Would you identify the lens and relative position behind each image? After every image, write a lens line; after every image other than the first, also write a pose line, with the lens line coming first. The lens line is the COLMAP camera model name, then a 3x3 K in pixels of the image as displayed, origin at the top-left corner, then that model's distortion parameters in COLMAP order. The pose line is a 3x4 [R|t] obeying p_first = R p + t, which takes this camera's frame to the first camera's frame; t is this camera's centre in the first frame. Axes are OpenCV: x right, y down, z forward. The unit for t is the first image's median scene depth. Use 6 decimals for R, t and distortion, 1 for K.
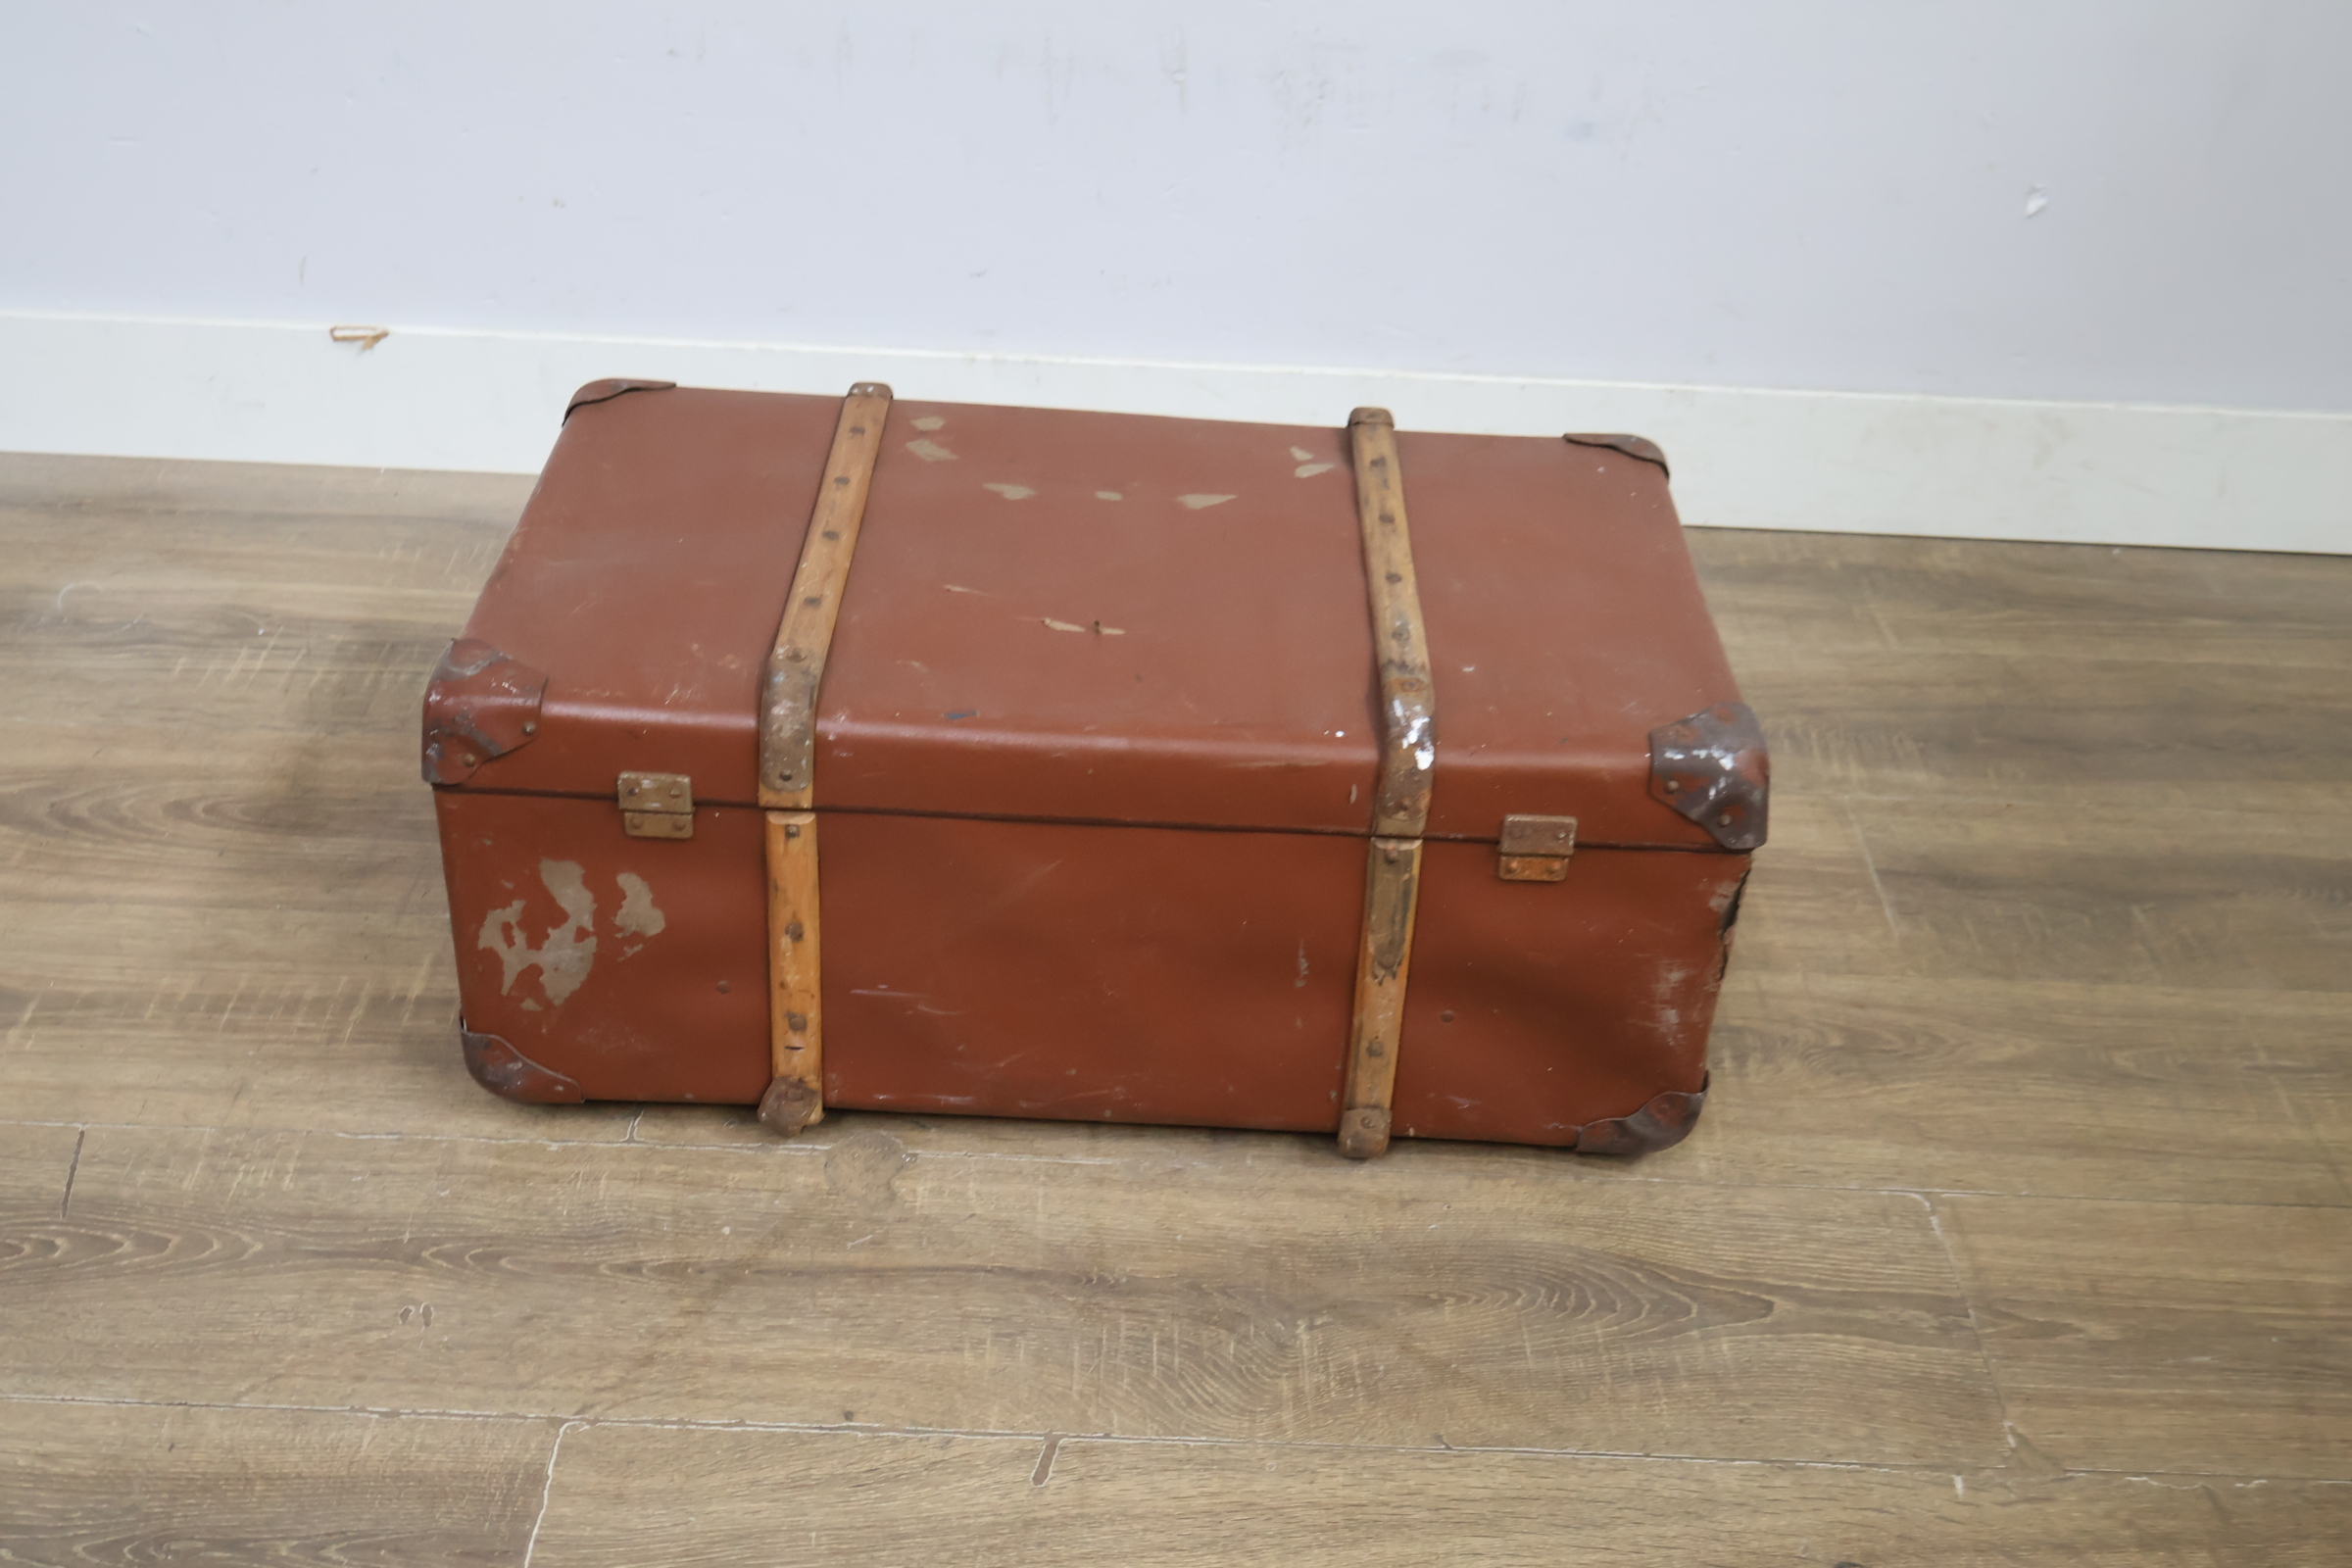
lens RADIAL K [[2609.4, 0, 1168.9], [0, 2609.4, 768.1], [0, 0, 1]] dist [-0.002267, 0.000000]
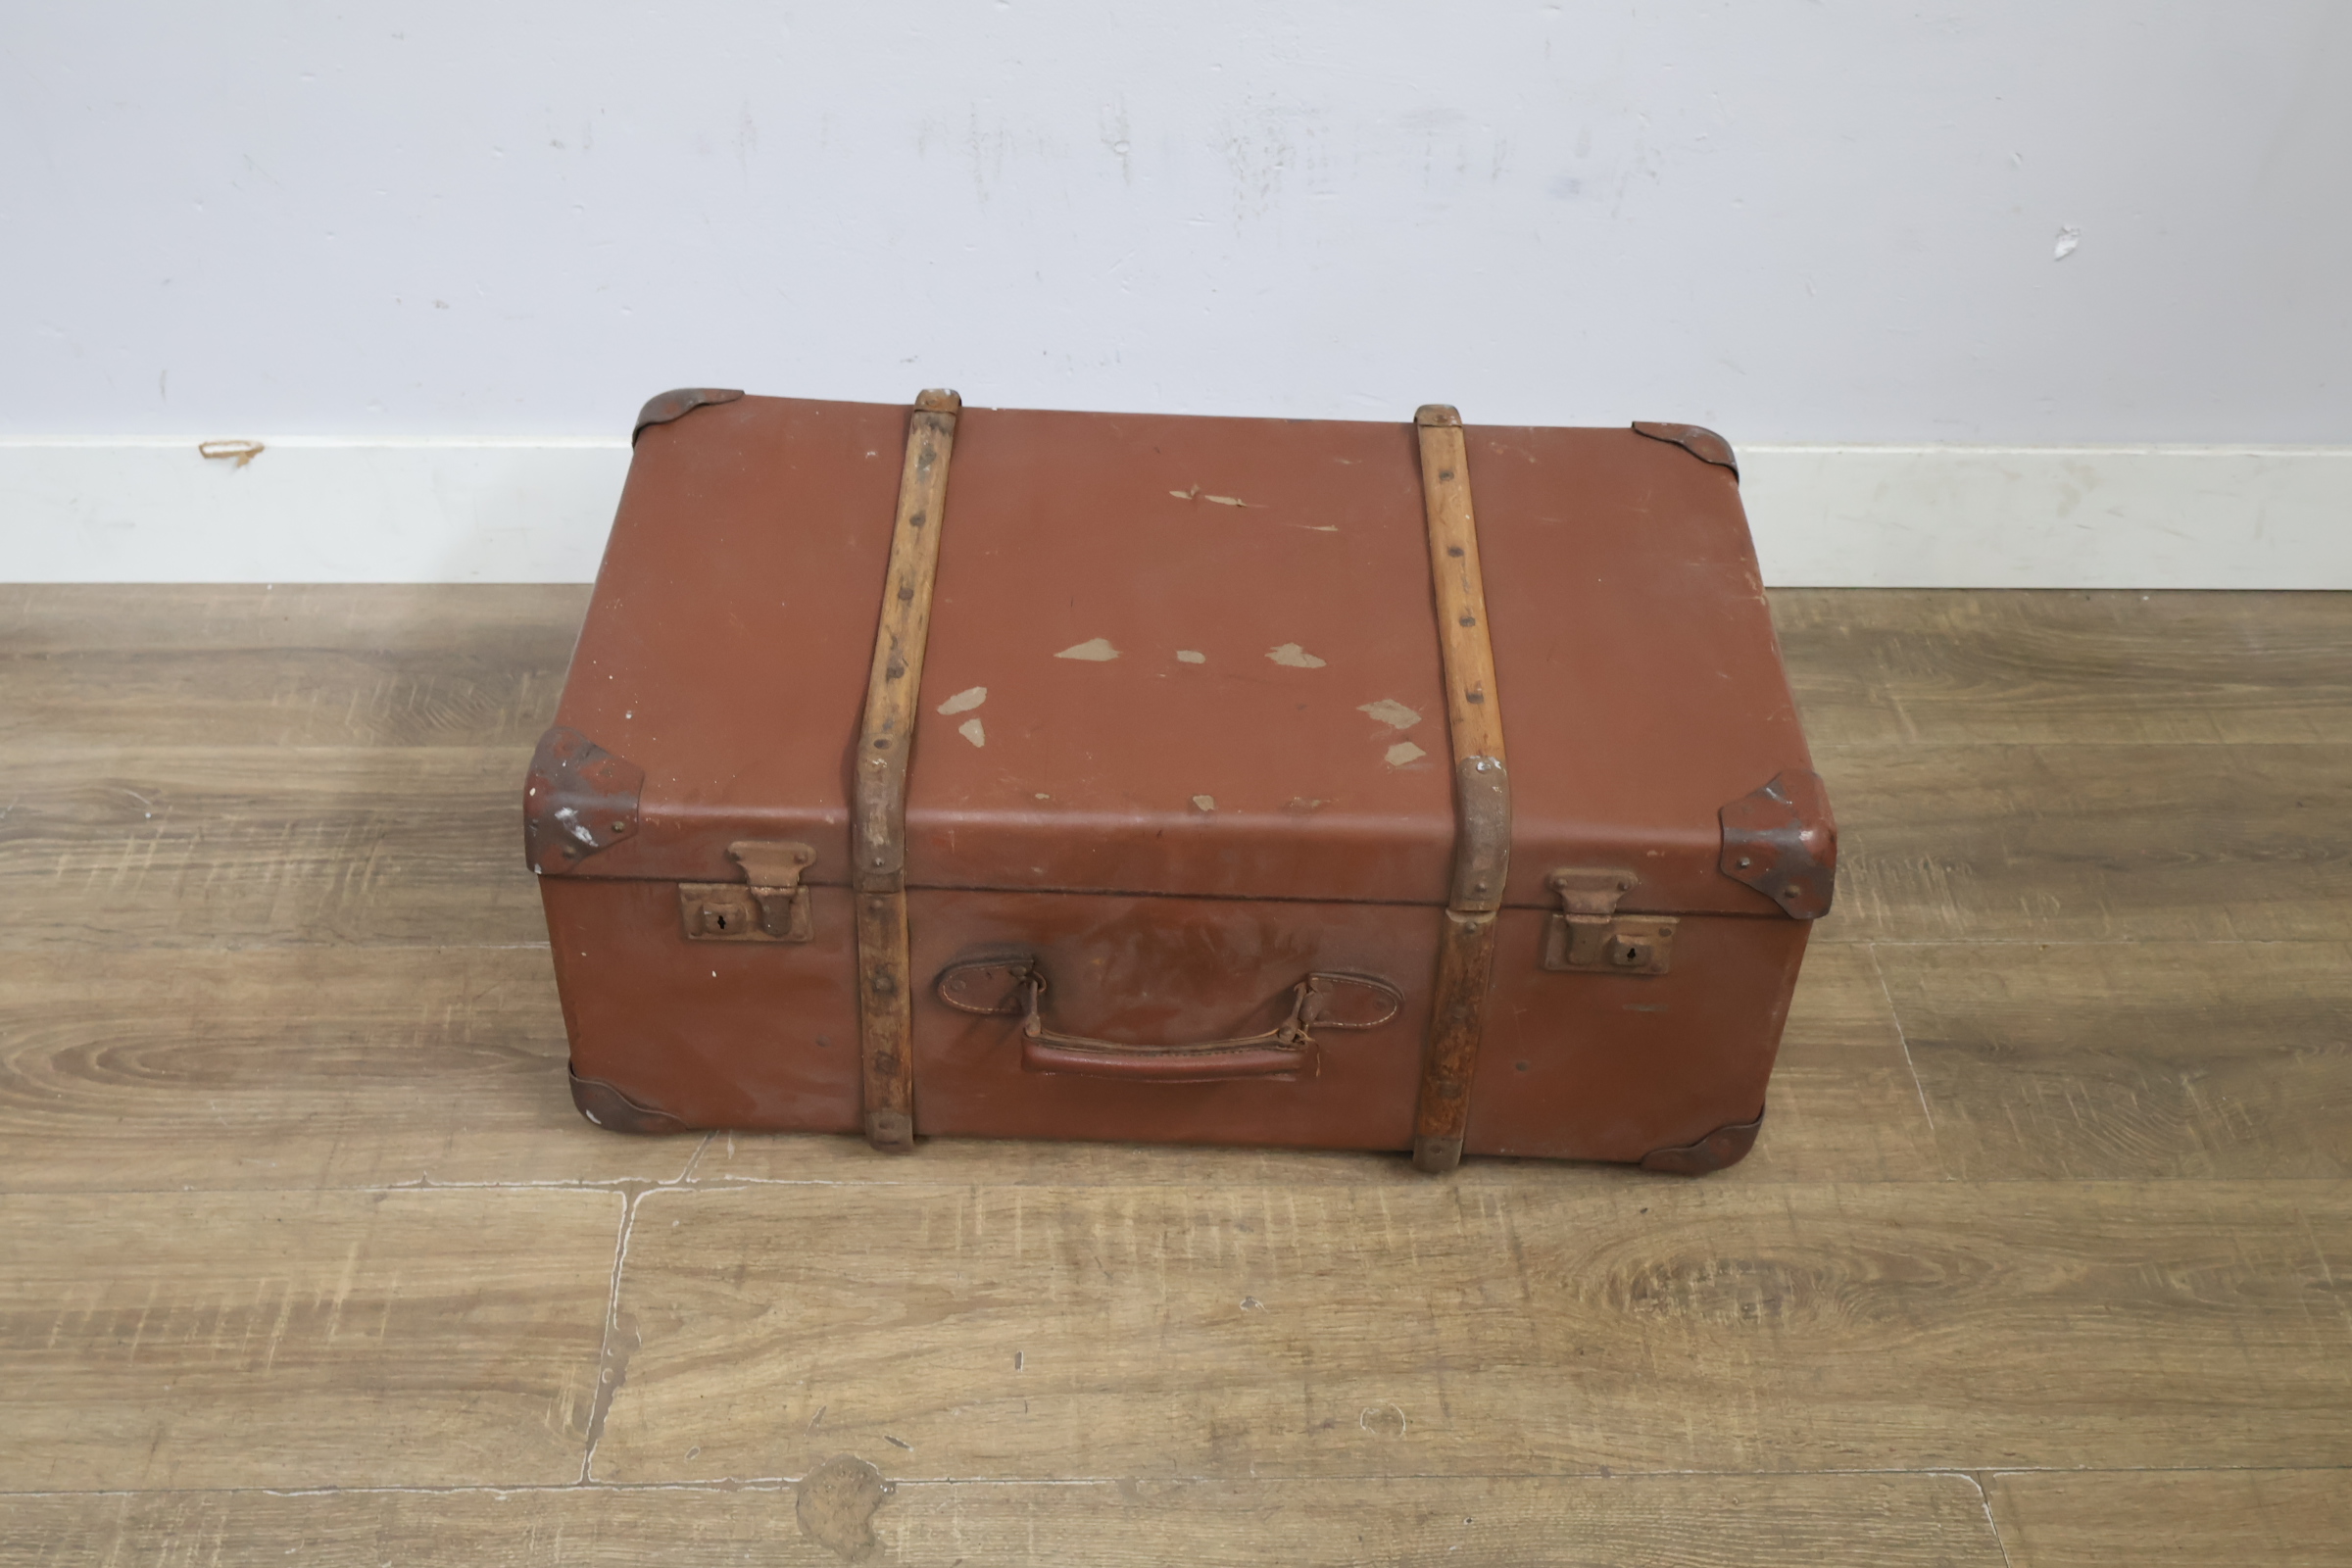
lens RADIAL K [[2624.6, 0, 1160.0], [0, 2624.6, 788.9], [0, 0, 1]] dist [-0.001510, 0.000000]
pose [[0.999125, -0.039670, 0.013242, -0.004889], [0.037865, 0.992496, 0.116265, -0.195684], [-0.017754, -0.115662, 0.993130, 0.097107]]
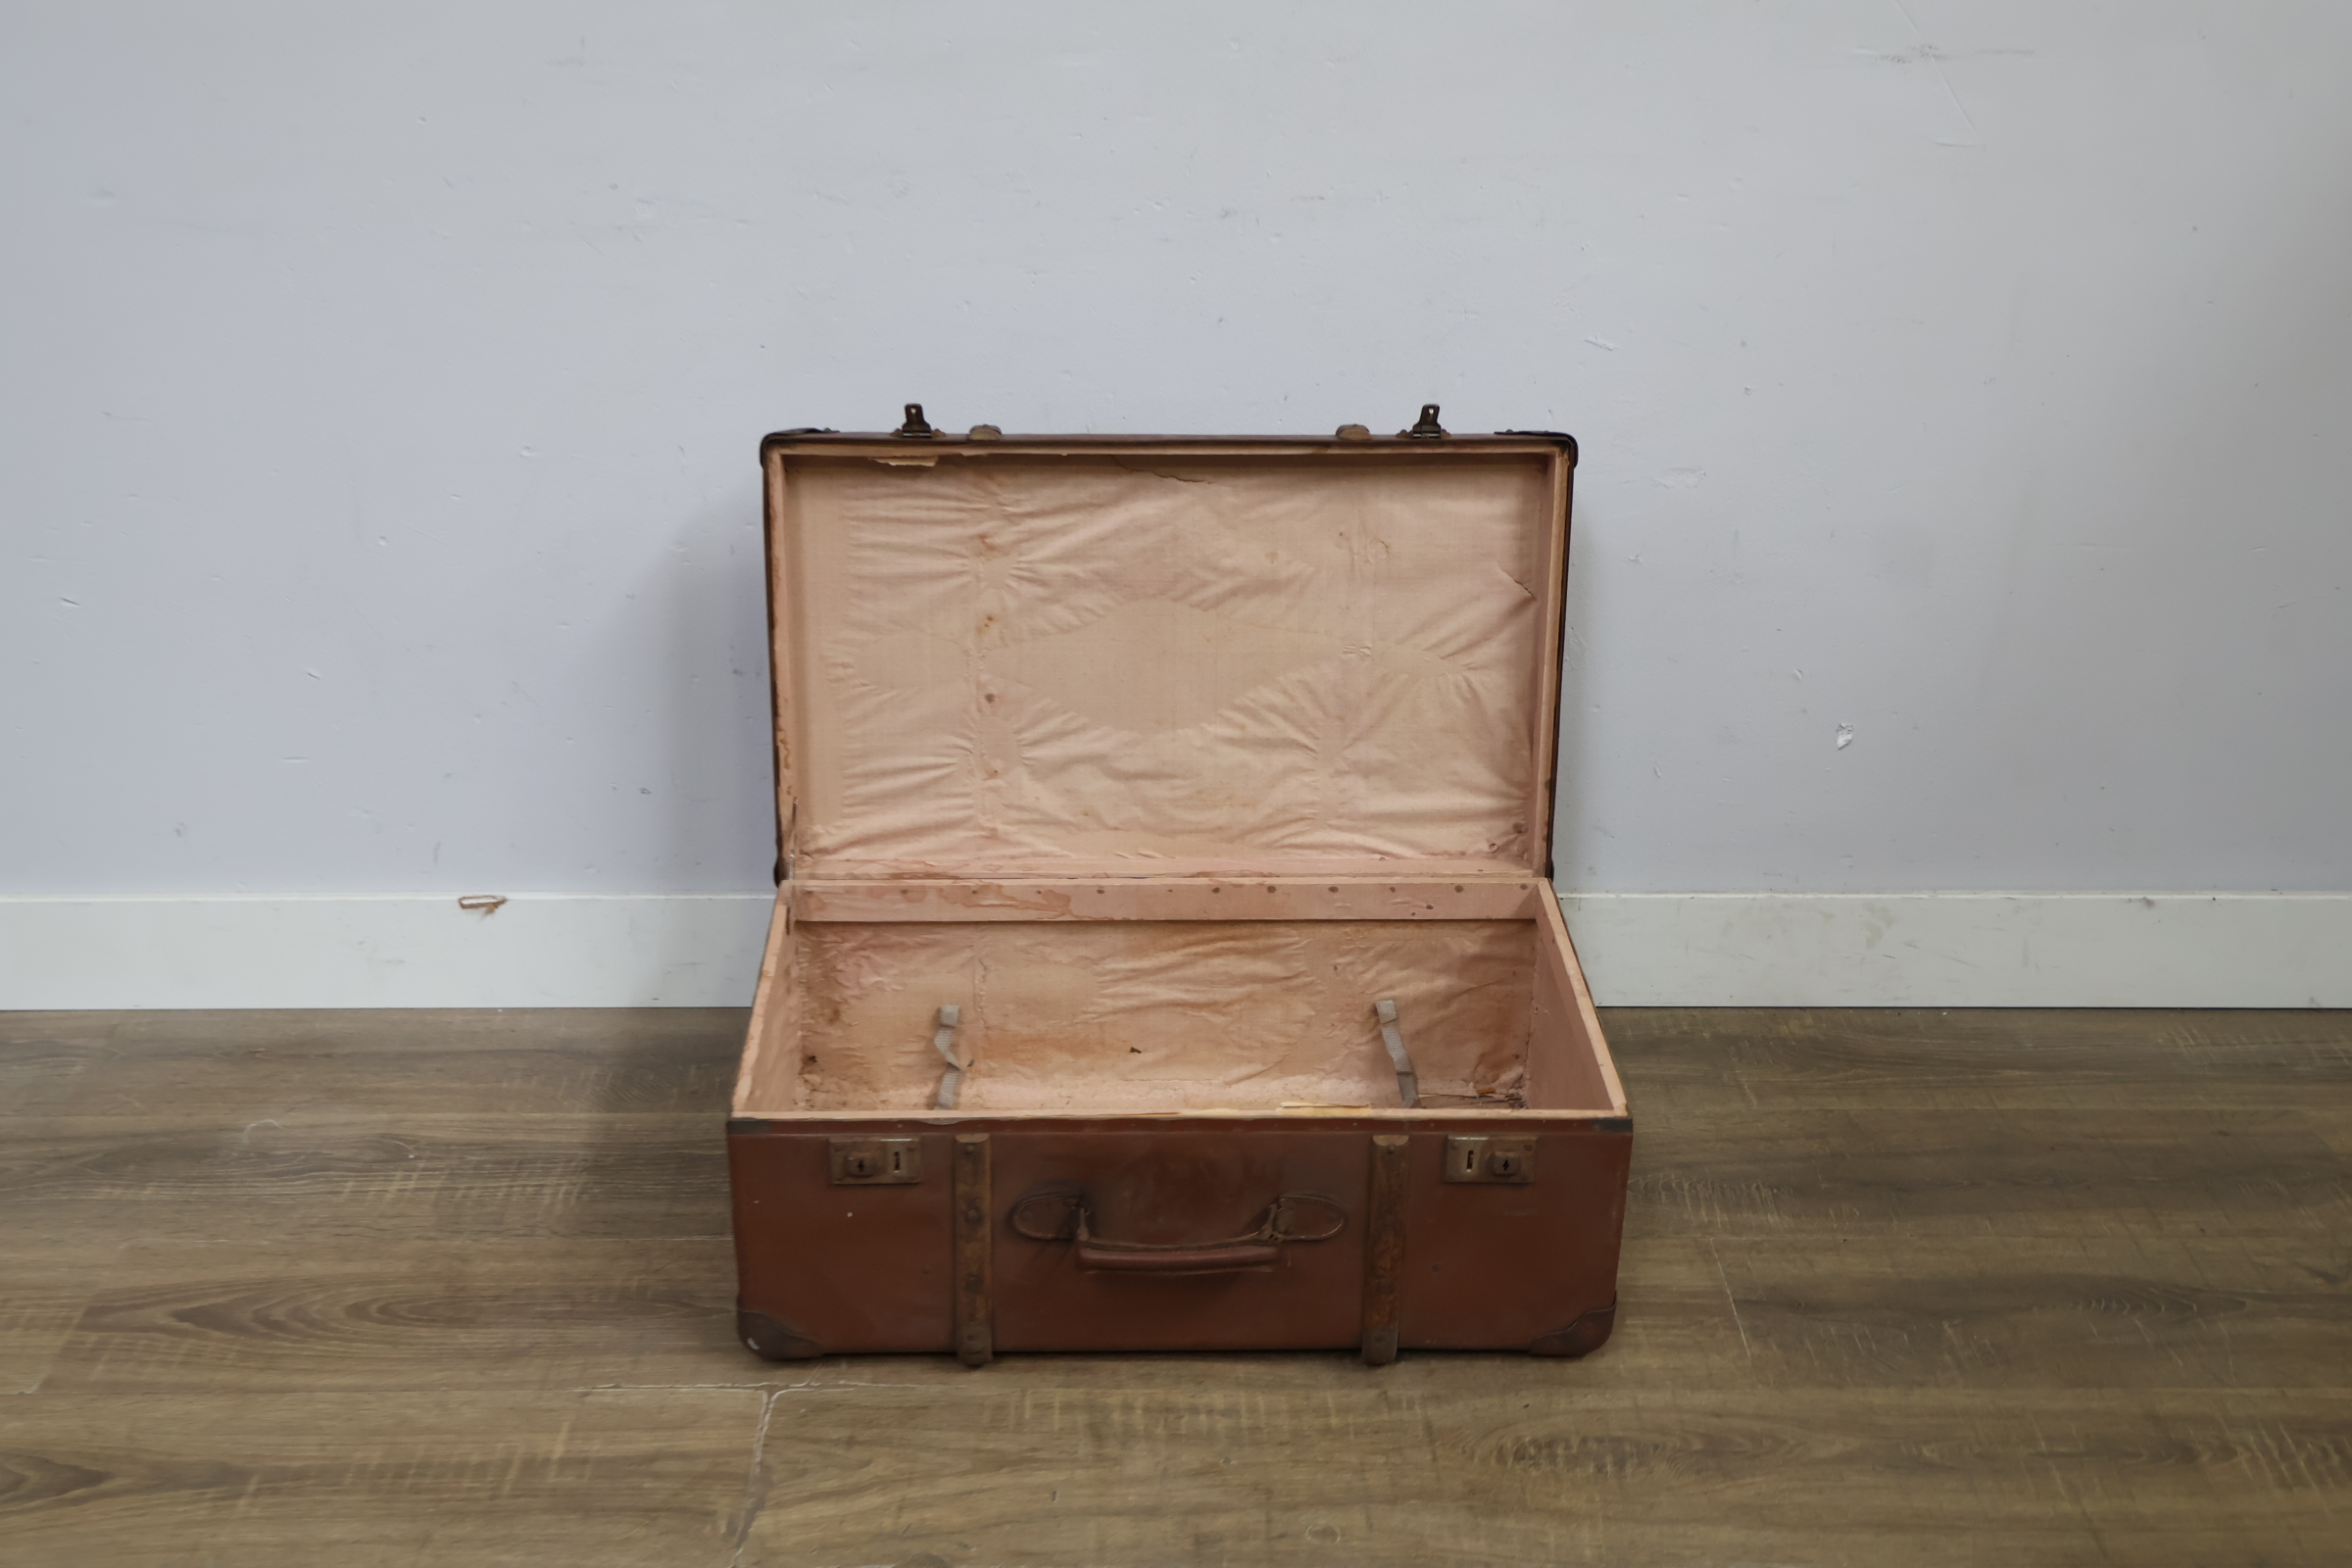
lens RADIAL K [[2624.6, 0, 1159.4], [0, 2624.6, 786.5], [0, 0, 1]] dist [-0.001510, 0.000000]
pose [[0.998972, -0.044602, -0.008049, 0.025286], [0.042929, 0.988129, -0.147503, -0.033931], [0.014533, 0.147006, 0.989029, -0.299444]]
